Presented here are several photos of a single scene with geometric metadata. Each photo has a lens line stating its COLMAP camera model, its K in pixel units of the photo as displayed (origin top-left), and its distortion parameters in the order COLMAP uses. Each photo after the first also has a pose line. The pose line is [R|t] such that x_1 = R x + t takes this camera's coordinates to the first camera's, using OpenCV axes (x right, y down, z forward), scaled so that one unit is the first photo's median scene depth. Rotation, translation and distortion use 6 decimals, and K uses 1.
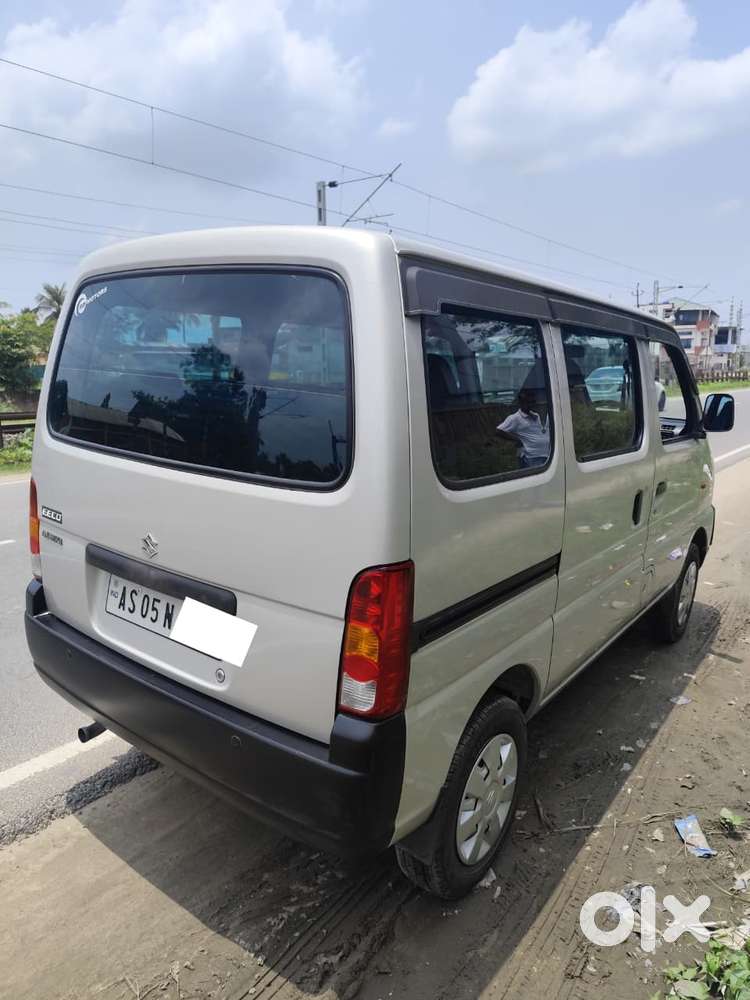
lens RADIAL K [[687.1, 0, 378.8], [0, 687.1, 495.6], [0, 0, 1]] dist [0.026865, -0.030029]
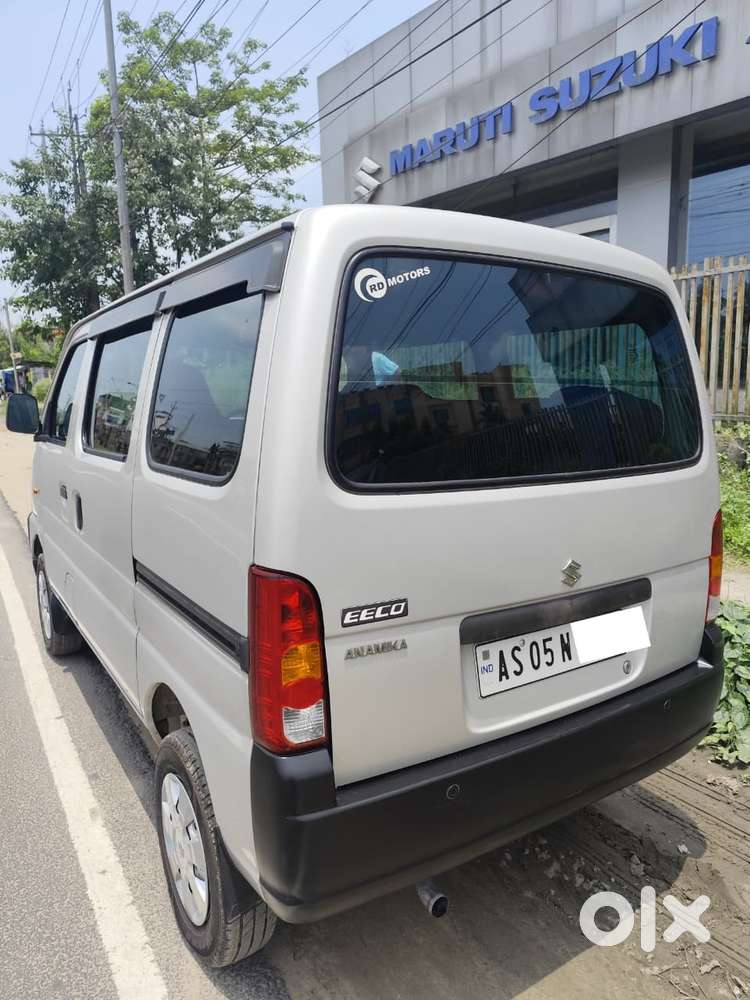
lens RADIAL K [[687.1, 0, 382.0], [0, 687.1, 492.5], [0, 0, 1]] dist [0.026865, -0.030029]
pose [[0.337722, -0.169074, 0.925936, -1.072186], [0.196184, 0.974773, 0.106437, -0.150296], [-0.920574, 0.145708, 0.362372, 0.778911]]
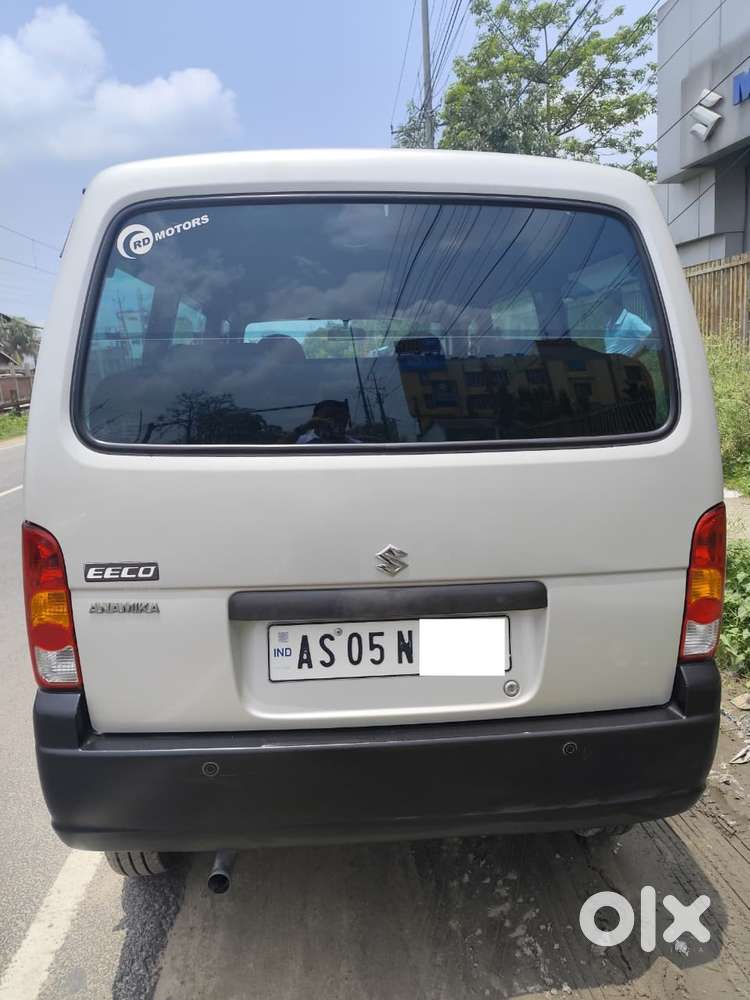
lens RADIAL K [[687.1, 0, 379.5], [0, 687.1, 495.5], [0, 0, 1]] dist [0.026865, -0.030029]
pose [[0.752587, -0.166931, 0.636982, -0.712461], [0.176096, 0.983123, 0.049588, -0.032612], [-0.634510, 0.074851, 0.769282, 0.370099]]
